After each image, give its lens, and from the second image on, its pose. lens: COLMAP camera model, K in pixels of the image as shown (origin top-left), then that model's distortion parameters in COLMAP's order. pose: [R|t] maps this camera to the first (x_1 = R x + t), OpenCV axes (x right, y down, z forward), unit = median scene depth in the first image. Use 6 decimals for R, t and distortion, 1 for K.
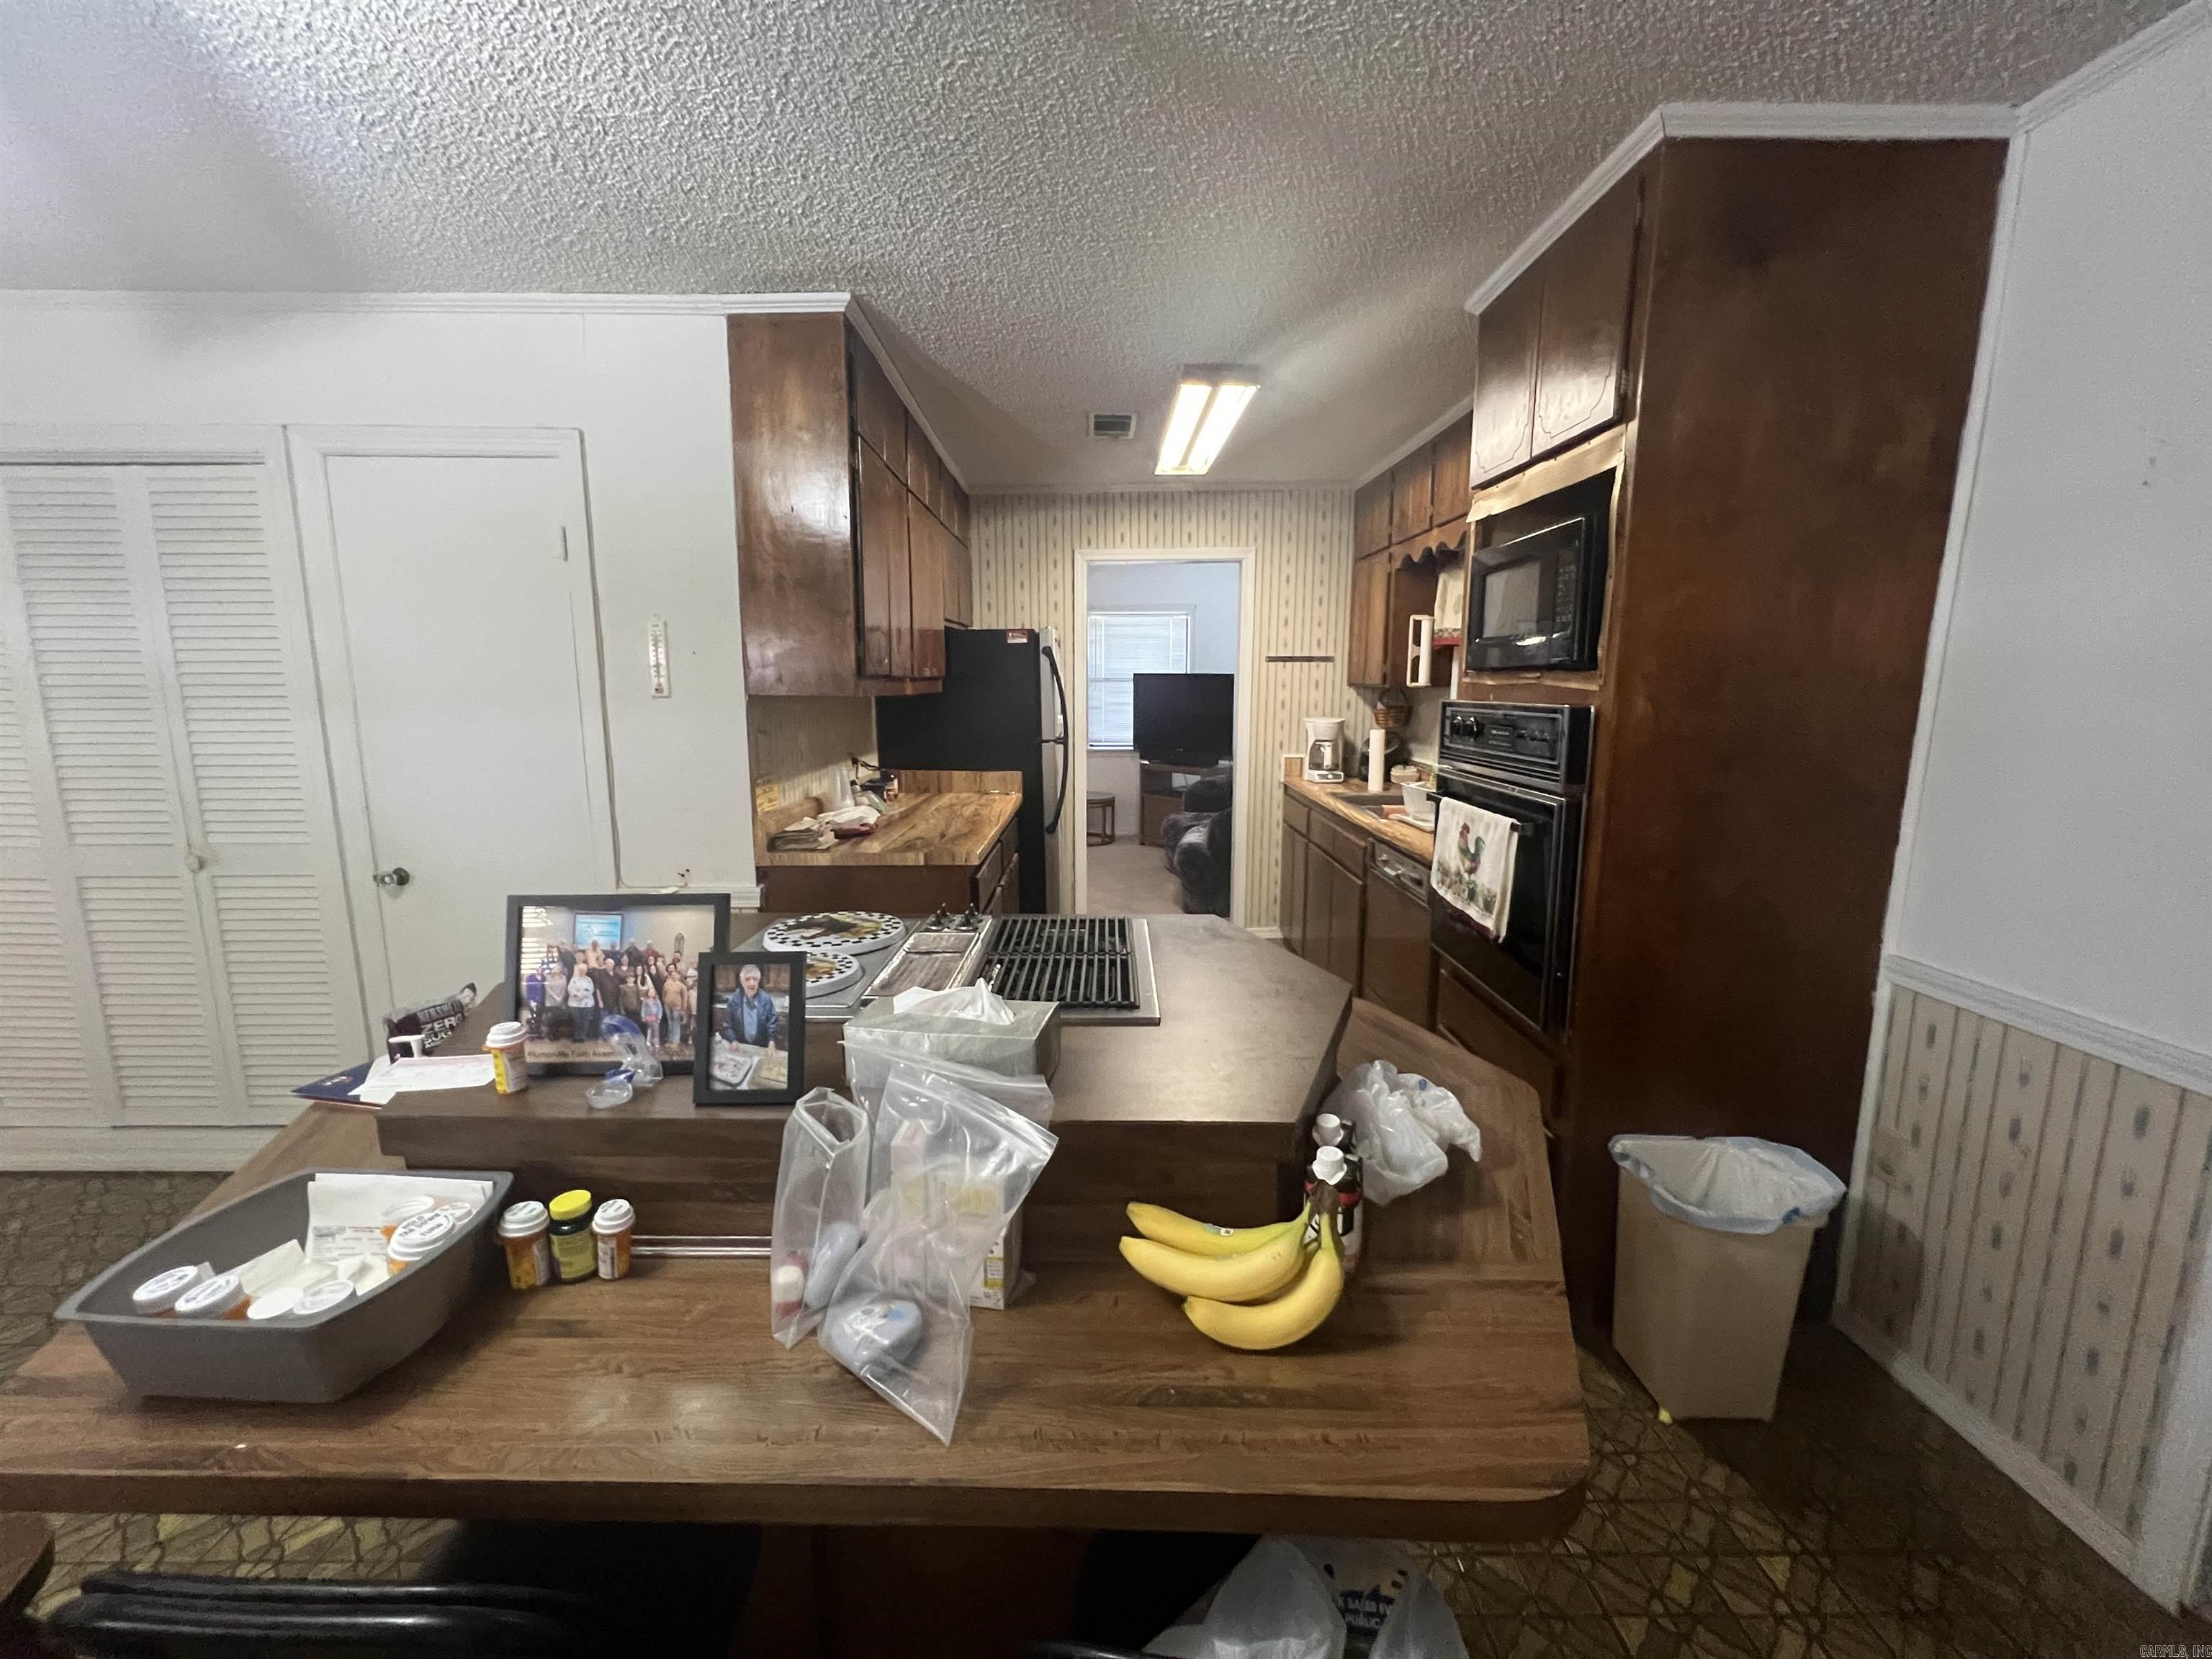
lens RADIAL K [[884.7, 0, 1099.4], [0, 884.7, 827.5], [0, 0, 1]] dist [-0.001384, 0.000383]
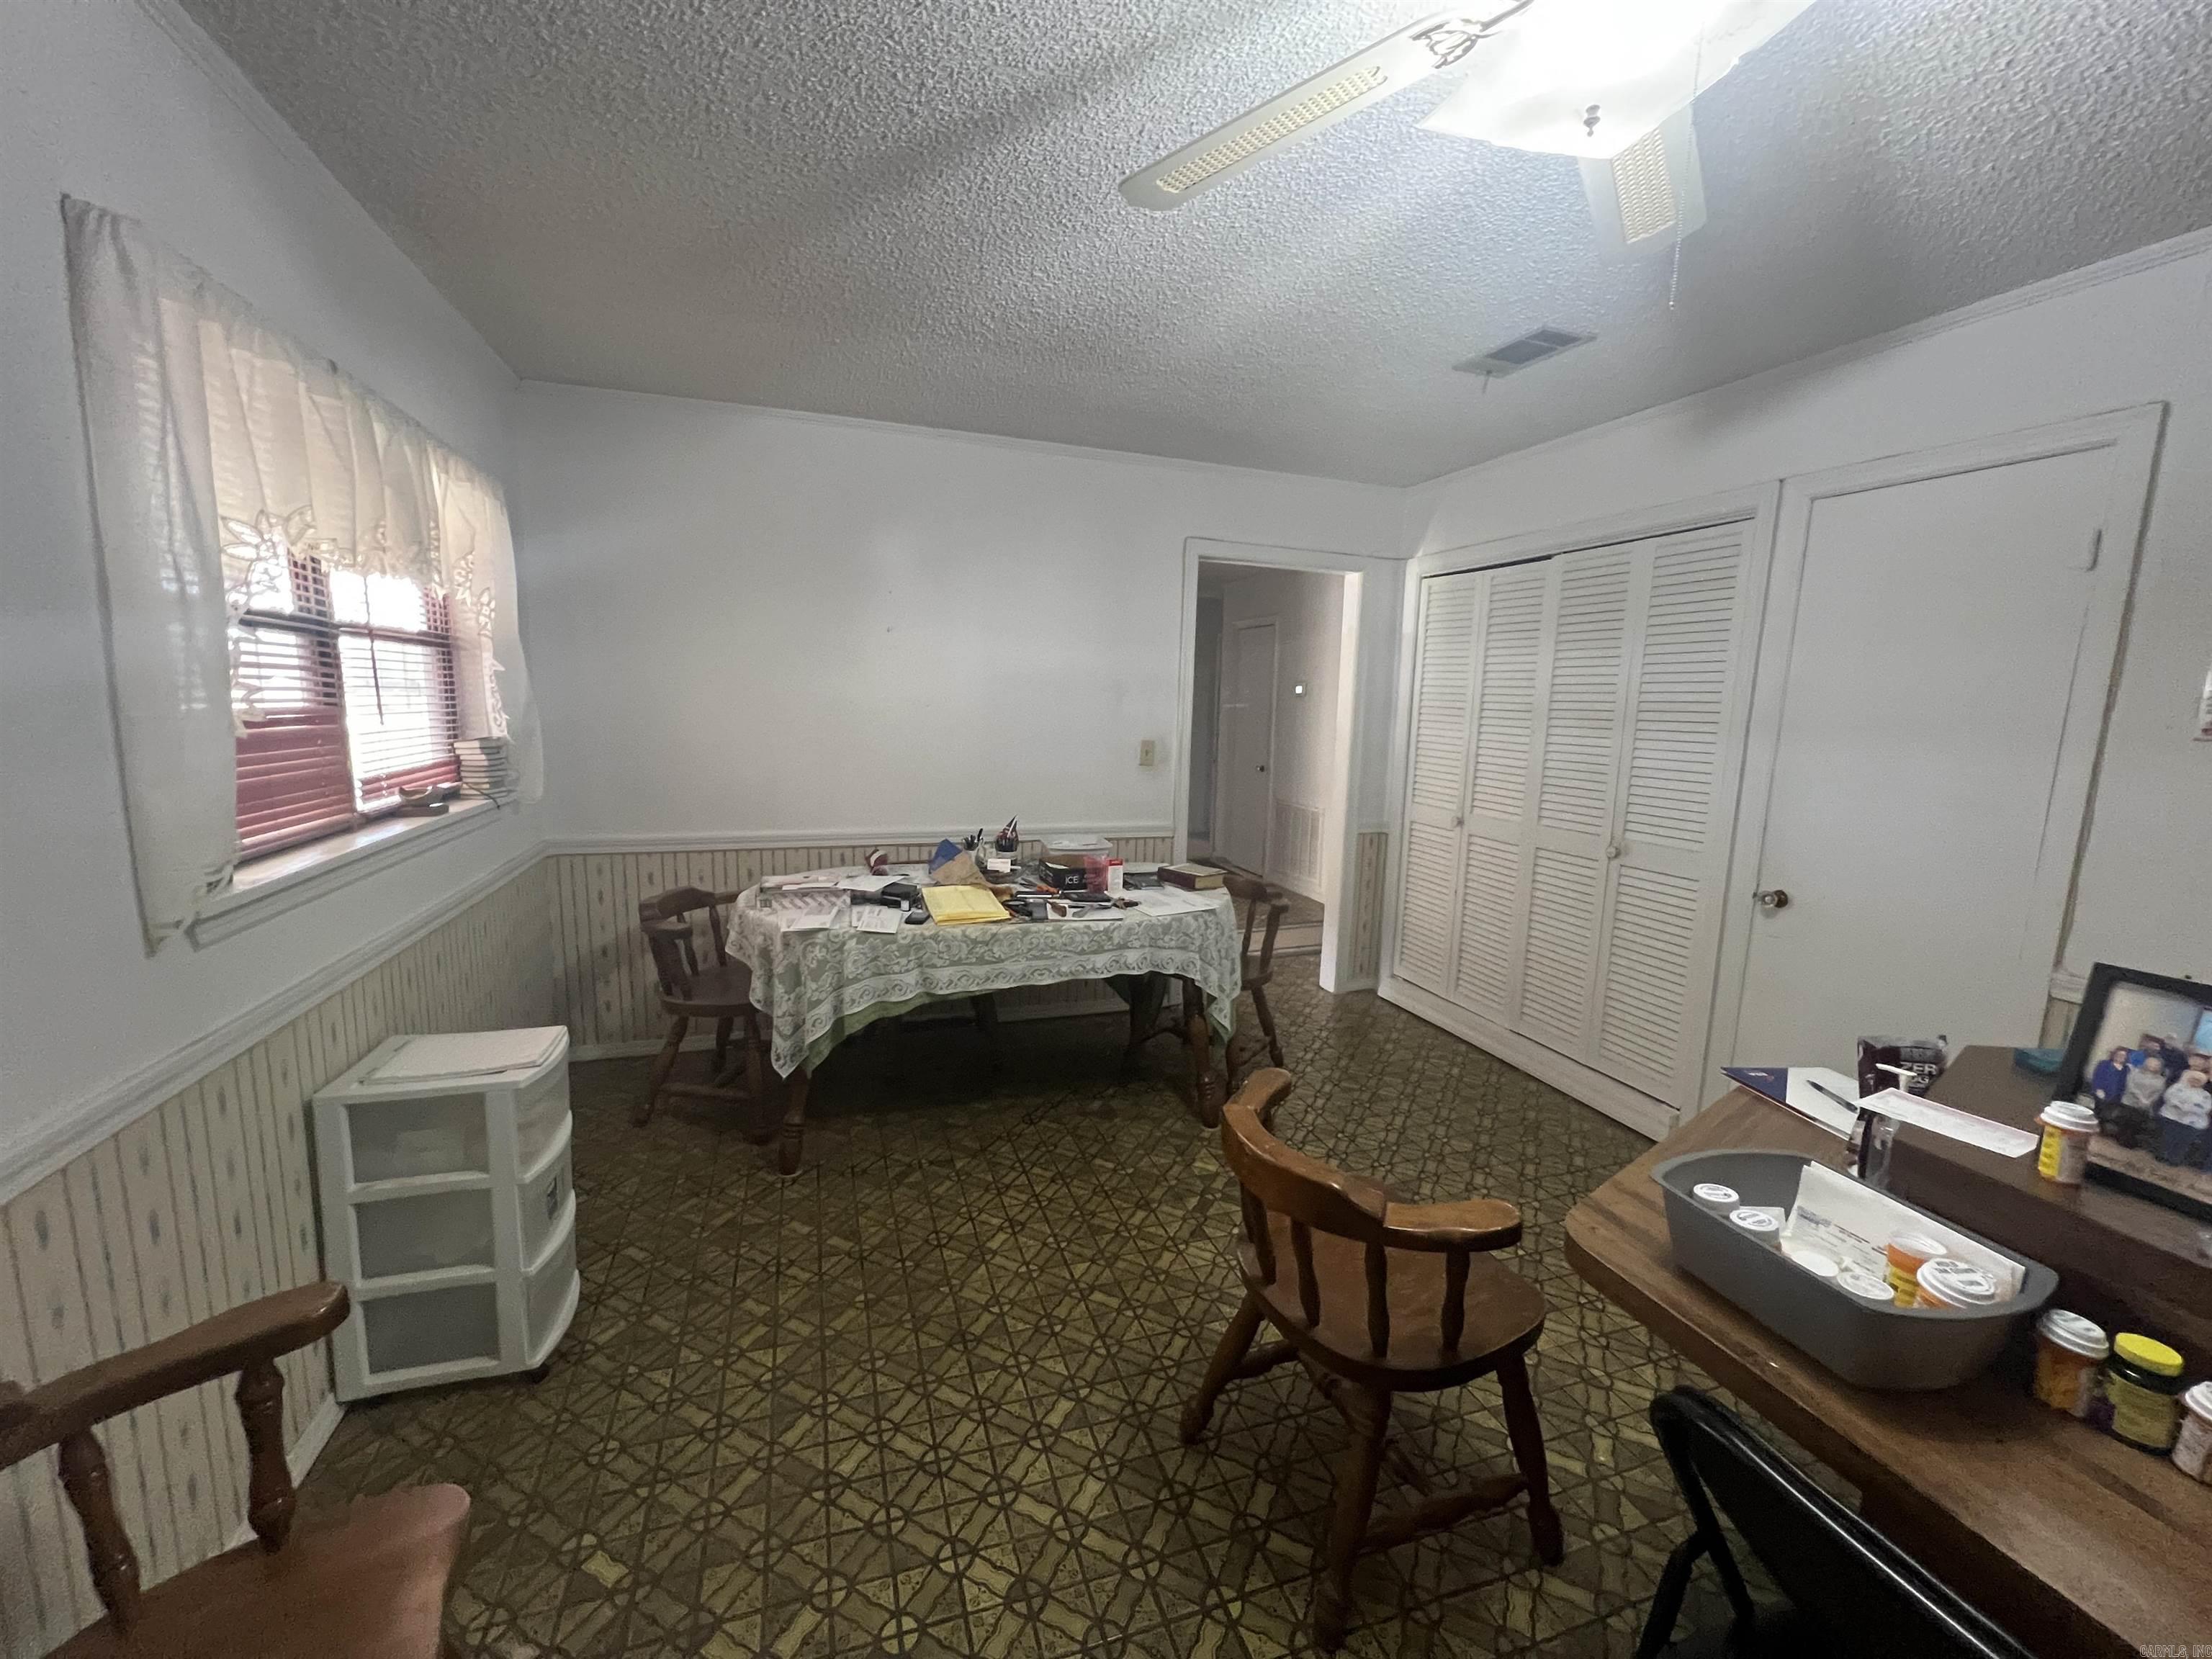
lens RADIAL K [[884.7, 0, 1099.4], [0, 884.7, 827.5], [0, 0, 1]] dist [-0.001384, 0.000383]
pose [[0.313418, 0.143889, -0.938651, -0.115079], [-0.174162, 0.980397, 0.092136, 0.024166], [0.933508, 0.134600, 0.332334, -0.138206]]
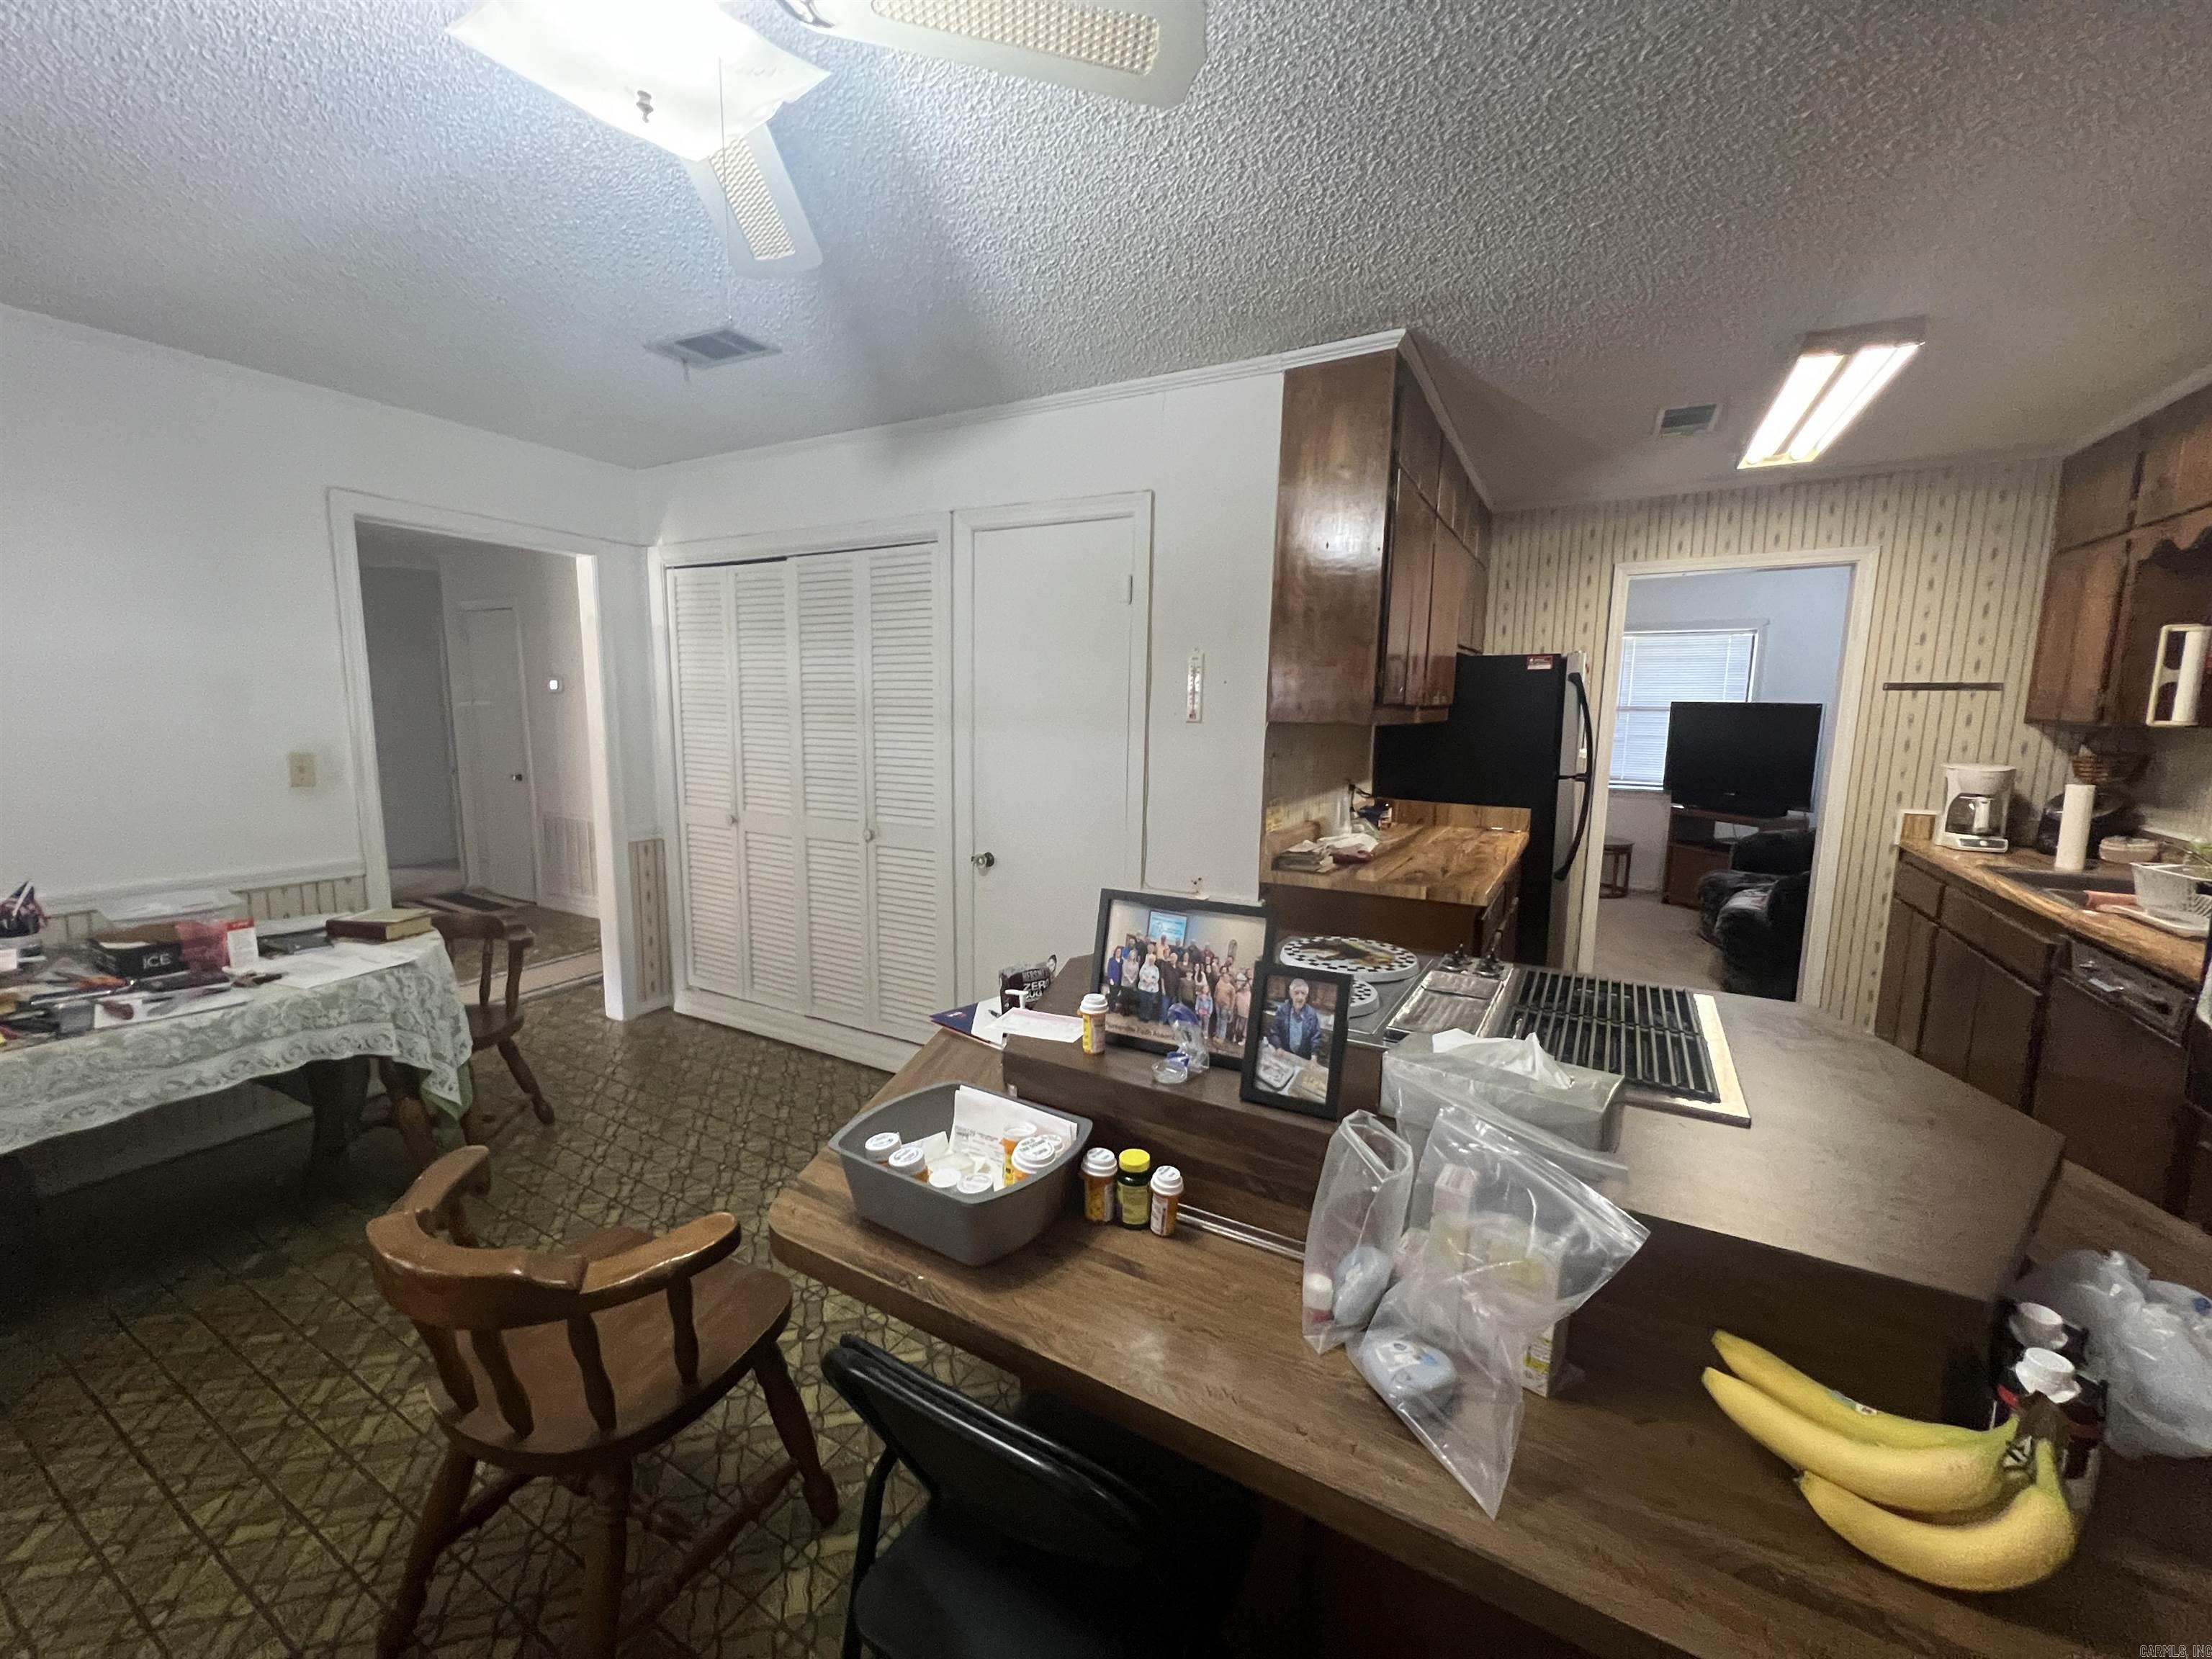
lens RADIAL K [[884.7, 0, 1099.4], [0, 884.7, 827.5], [0, 0, 1]] dist [-0.001384, 0.000383]
pose [[0.868689, 0.078894, -0.489035, -0.058859], [-0.092103, 0.995745, -0.002967, -0.000674], [0.486720, 0.047619, 0.872259, -0.032189]]
